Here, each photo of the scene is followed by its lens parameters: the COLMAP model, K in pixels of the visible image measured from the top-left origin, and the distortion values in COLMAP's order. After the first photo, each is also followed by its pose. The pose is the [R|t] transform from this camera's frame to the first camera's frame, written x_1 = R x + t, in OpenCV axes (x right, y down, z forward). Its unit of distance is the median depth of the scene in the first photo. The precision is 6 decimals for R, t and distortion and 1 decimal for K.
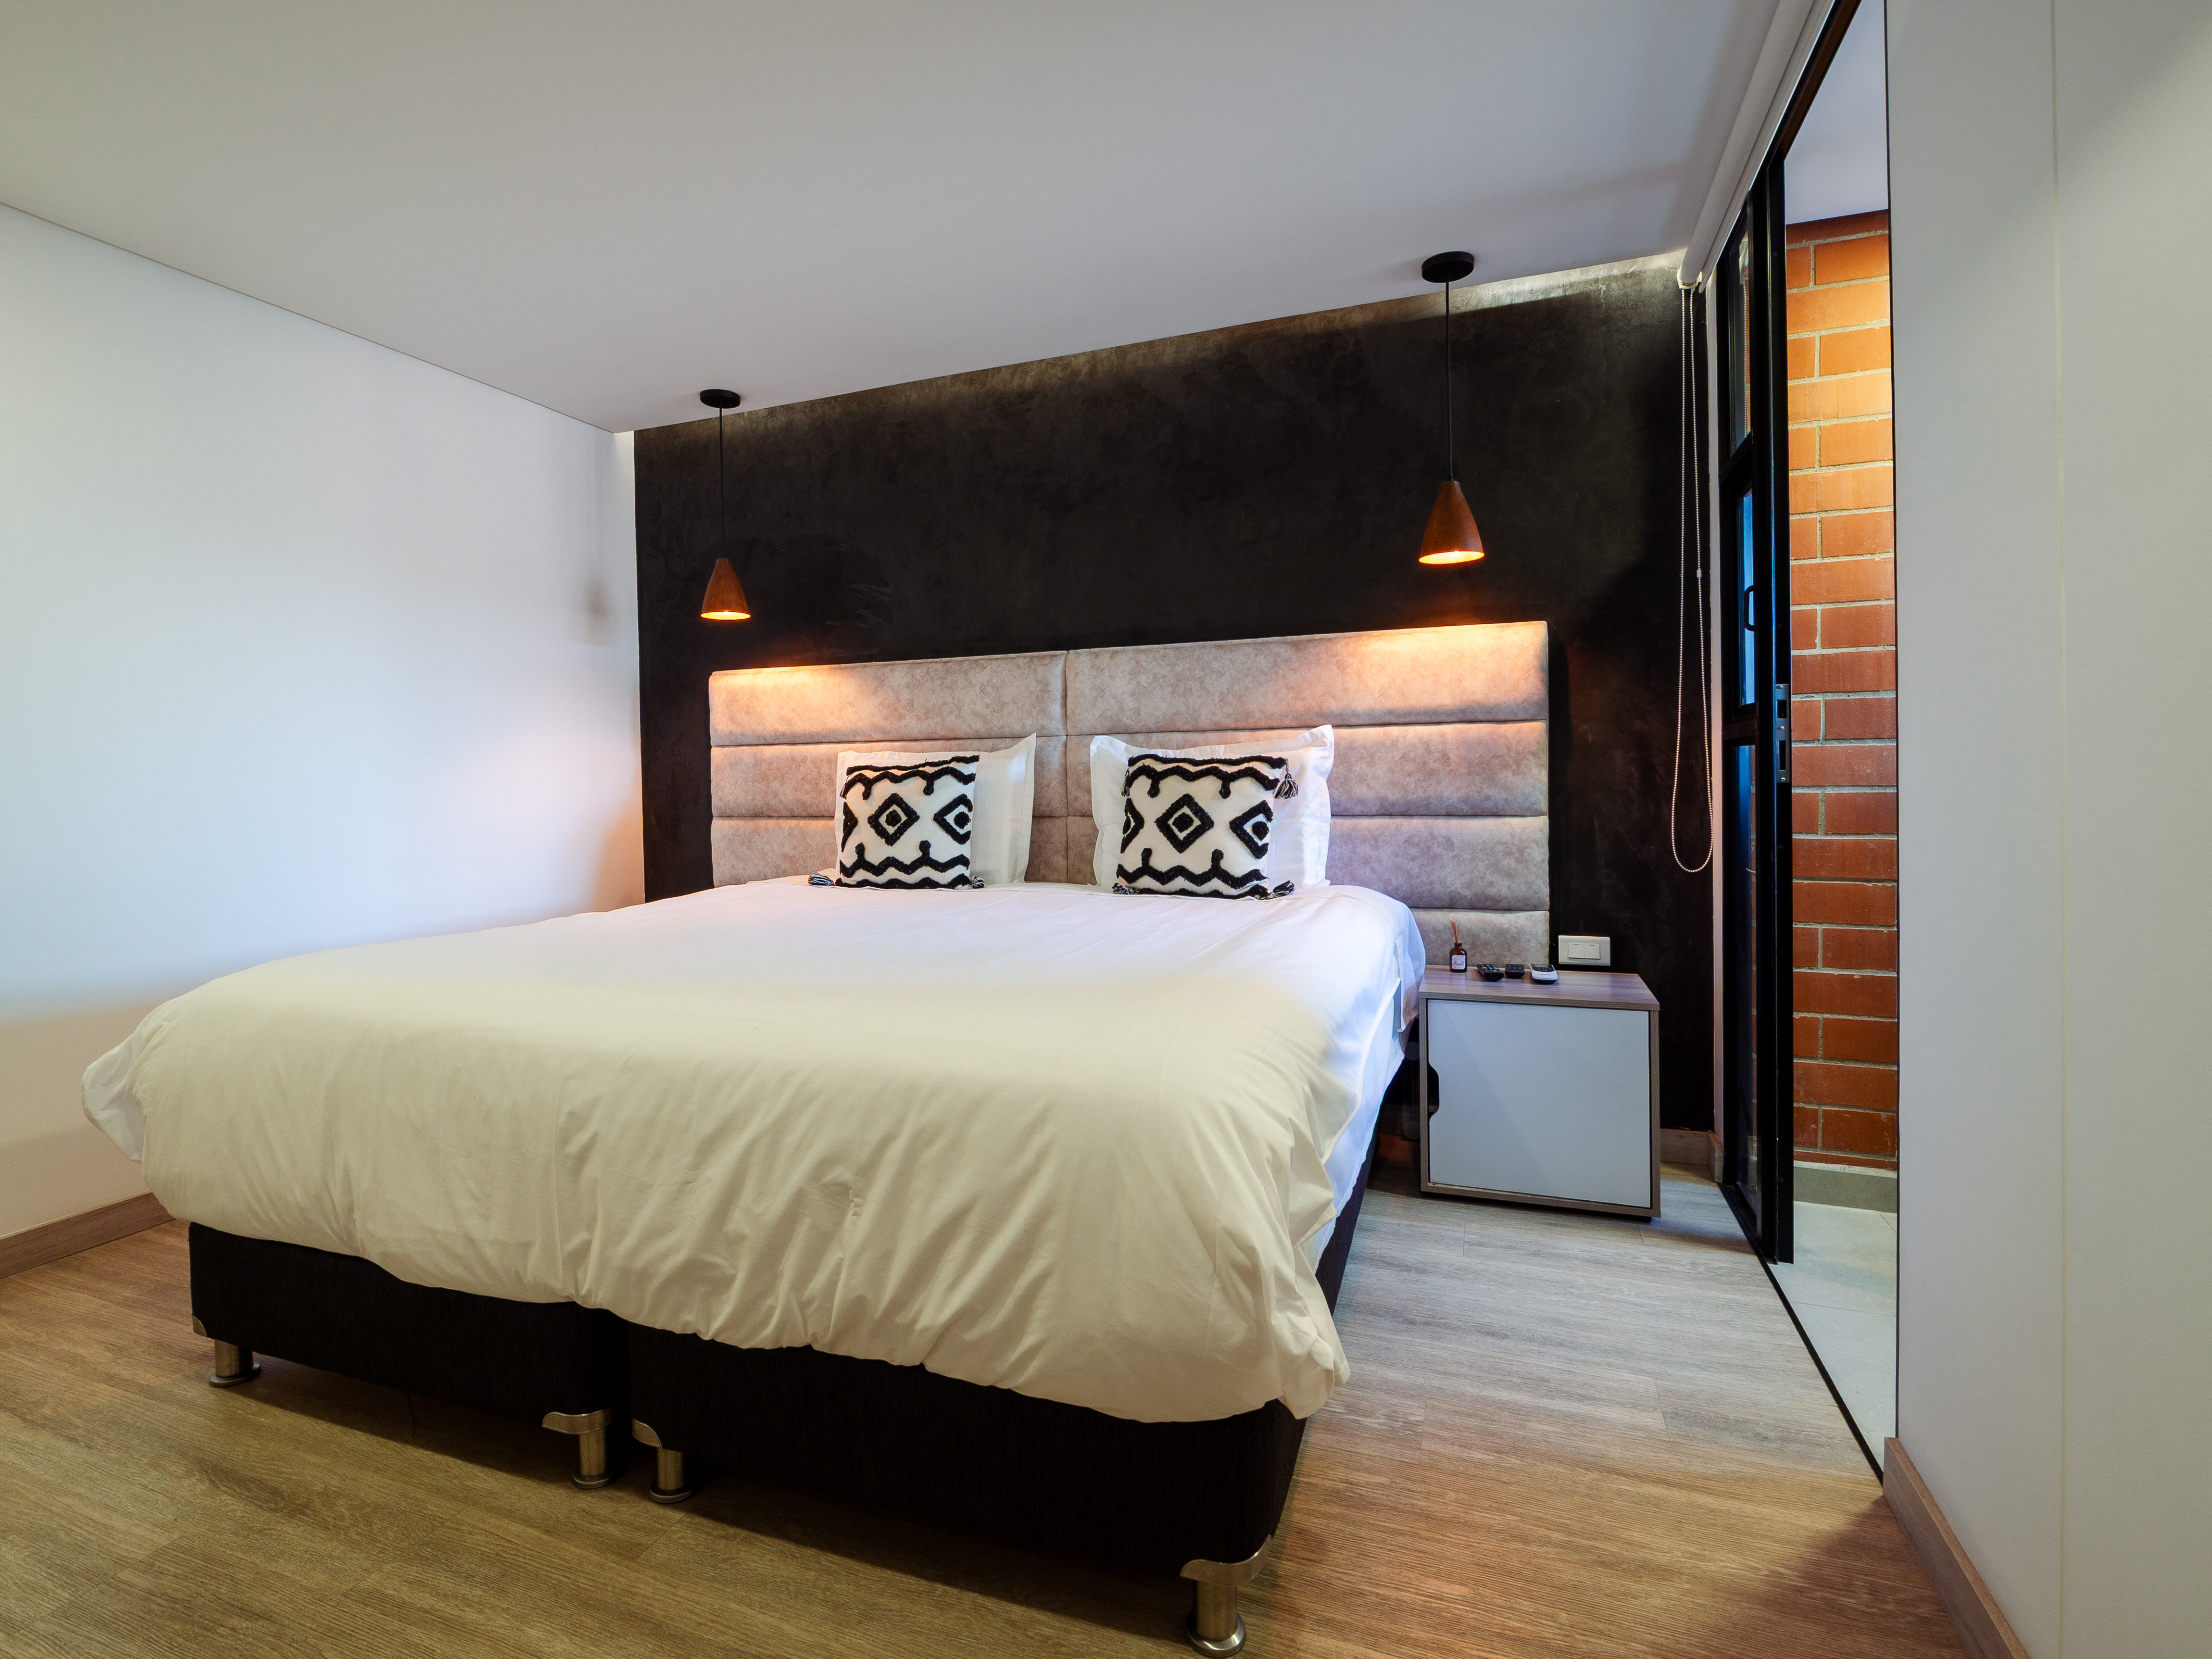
lens RADIAL K [[1082.1, 0, 1085.9], [0, 1082.1, 819.2], [0, 0, 1]] dist [-0.009115, 0.001267]
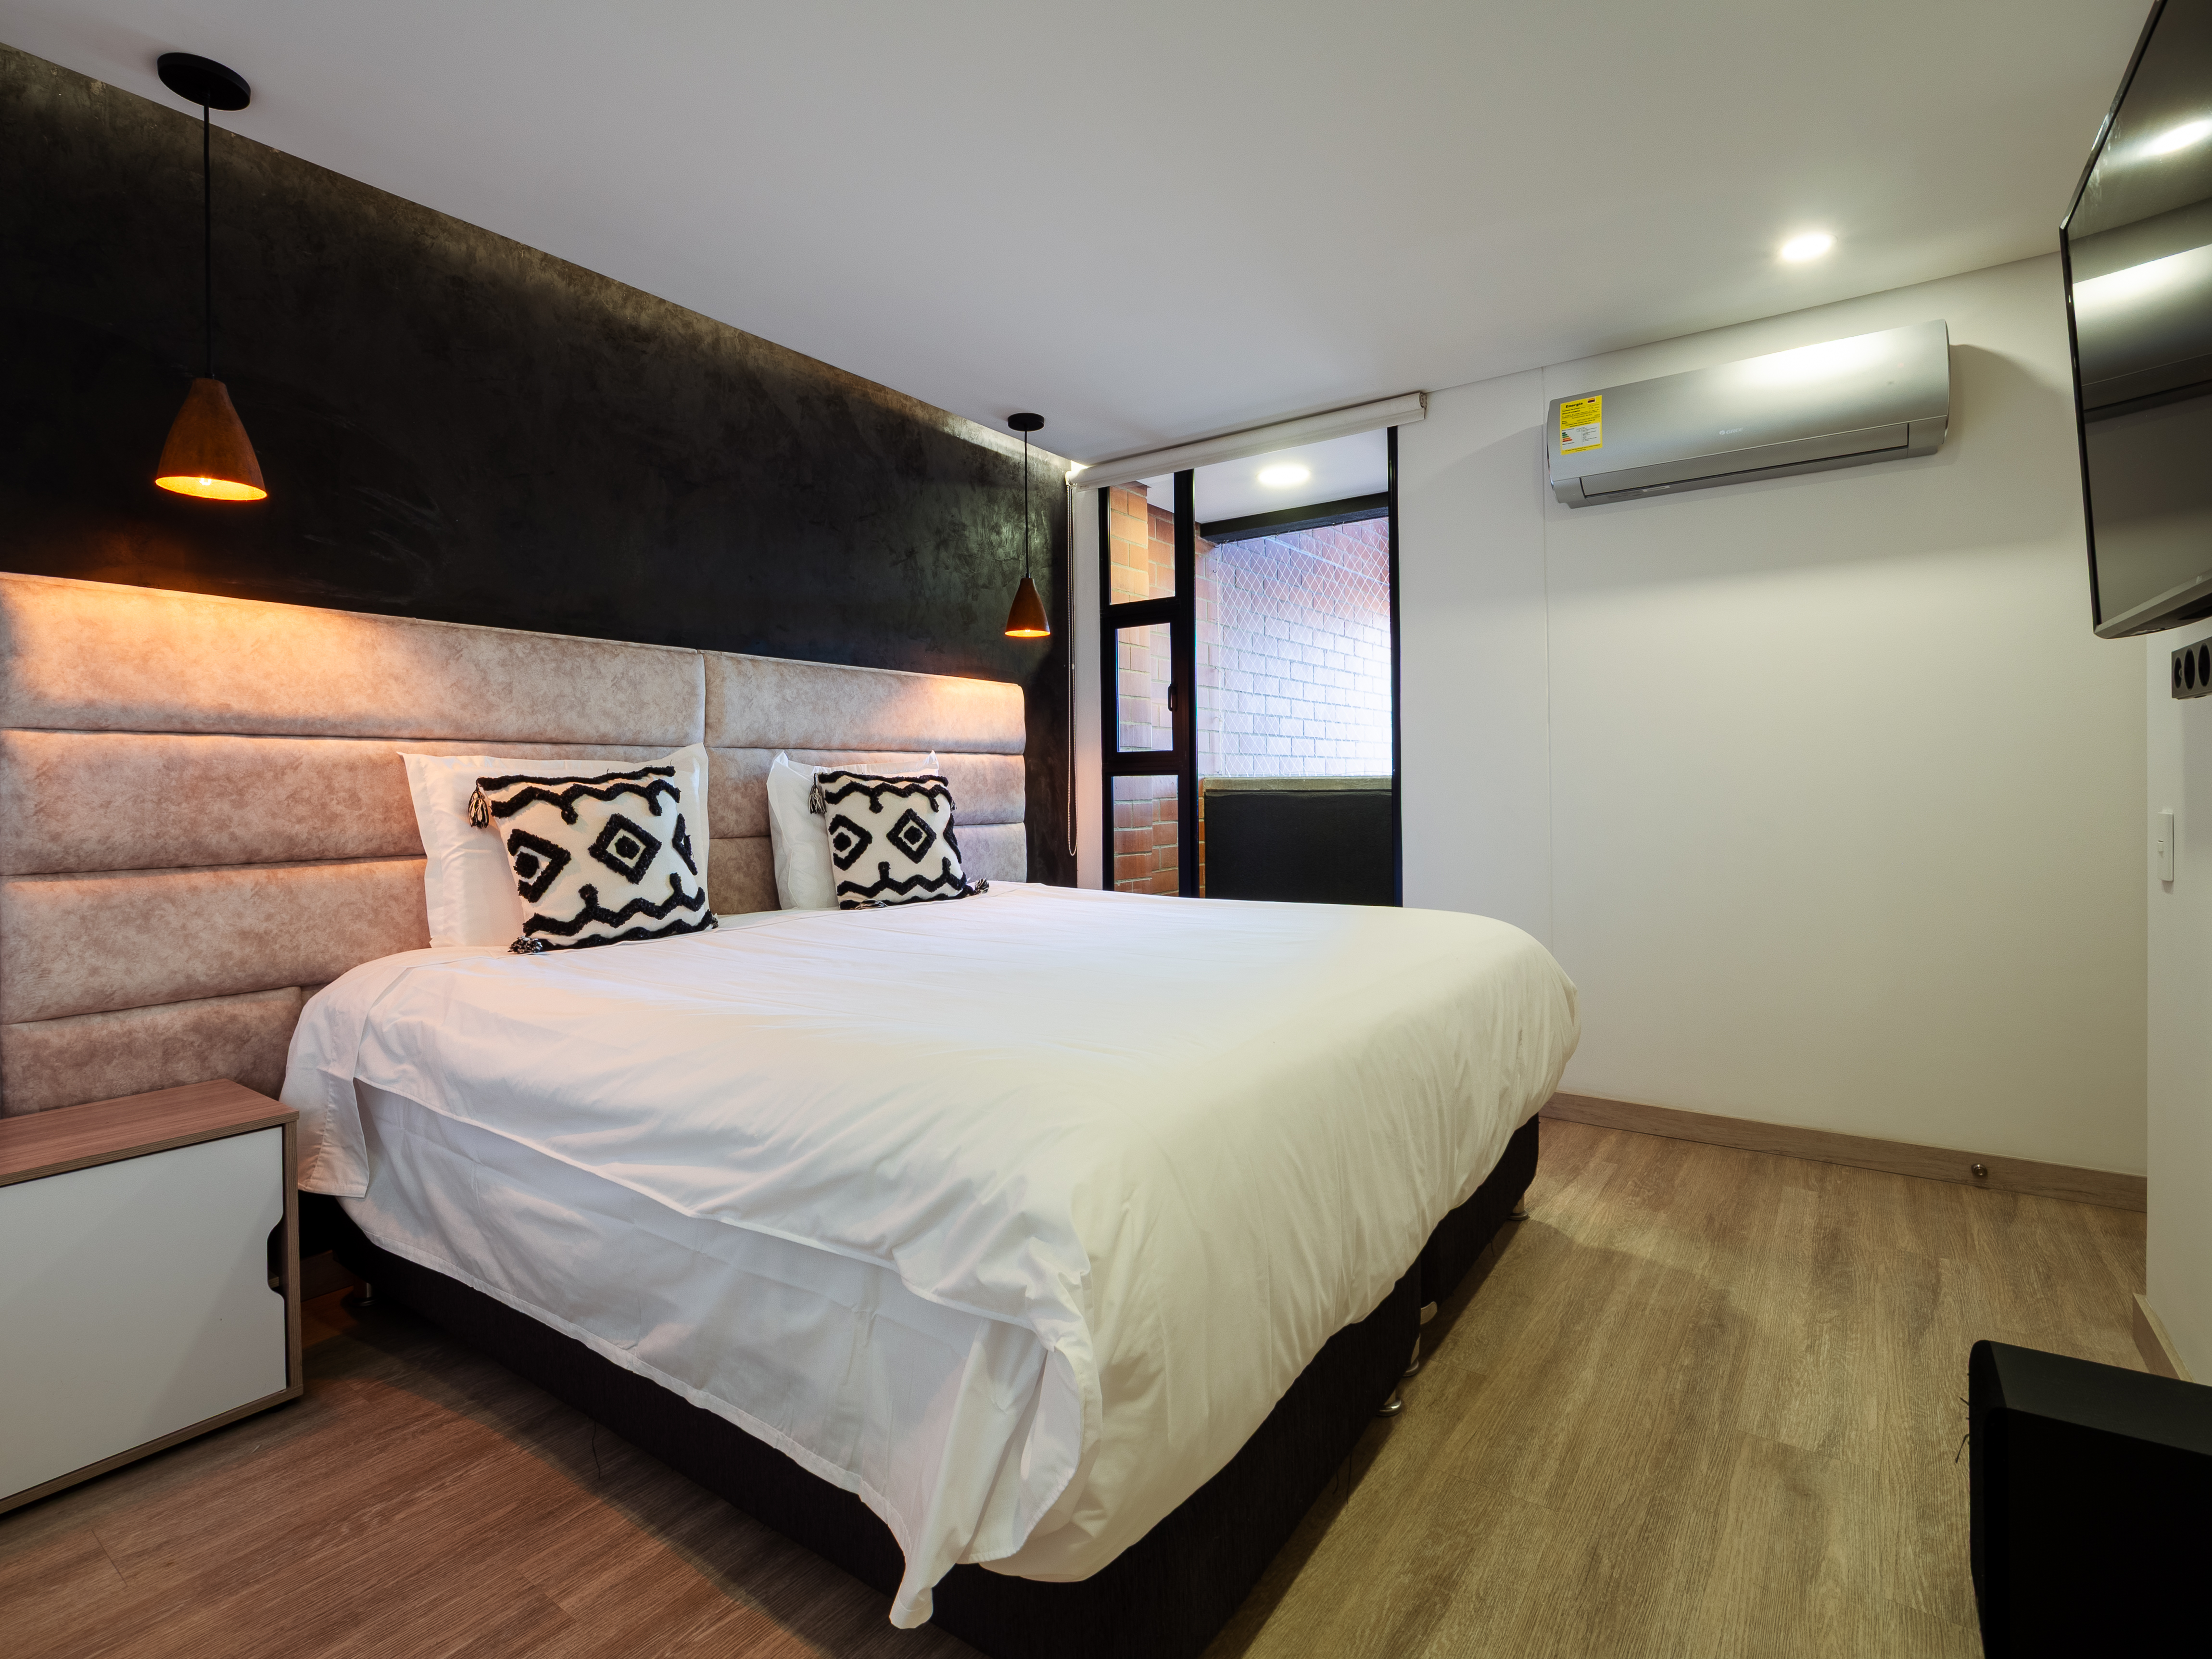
lens RADIAL K [[1082.1, 0, 1083.2], [0, 1082.1, 822.2], [0, 0, 1]] dist [-0.009115, 0.001267]
pose [[0.246901, -0.018558, 0.968863, -0.802262], [0.045665, 0.998929, 0.007496, -0.009304], [-0.967964, 0.042393, 0.247484, 0.498257]]
